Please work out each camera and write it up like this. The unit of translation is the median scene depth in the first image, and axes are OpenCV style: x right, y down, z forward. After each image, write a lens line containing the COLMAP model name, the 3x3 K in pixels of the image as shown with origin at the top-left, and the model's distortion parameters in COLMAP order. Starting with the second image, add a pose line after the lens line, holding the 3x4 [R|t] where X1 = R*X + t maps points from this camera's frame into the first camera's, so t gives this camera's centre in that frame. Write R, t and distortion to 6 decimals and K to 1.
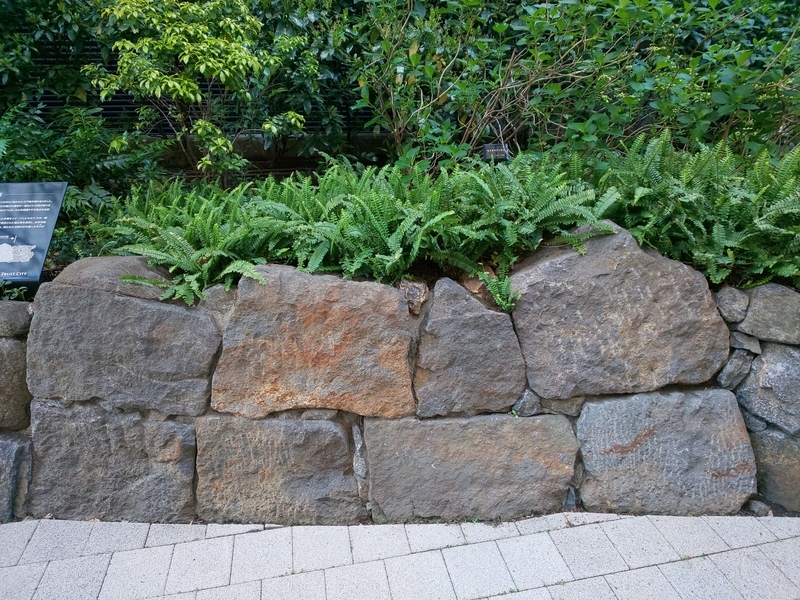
lens RADIAL K [[478.0, 0, 395.7], [0, 478.0, 302.3], [0, 0, 1]] dist [-0.007473, -0.003400]
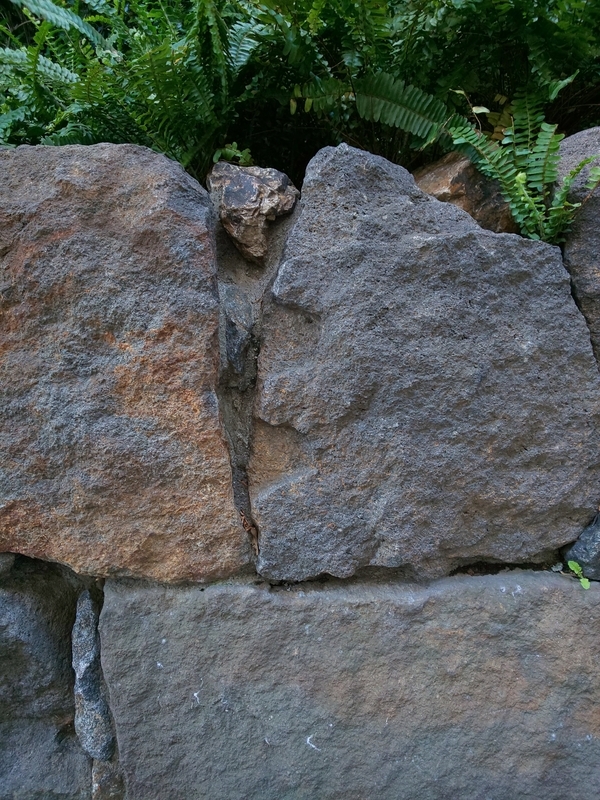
lens RADIAL K [[478.0, 0, 305.7], [0, 478.0, 399.1], [0, 0, 1]] dist [-0.007473, -0.003400]
pose [[0.993884, -0.014665, -0.109450, 0.112278], [0.014288, 0.999889, -0.004227, 0.122666], [0.109500, 0.002638, 0.993983, 0.693836]]
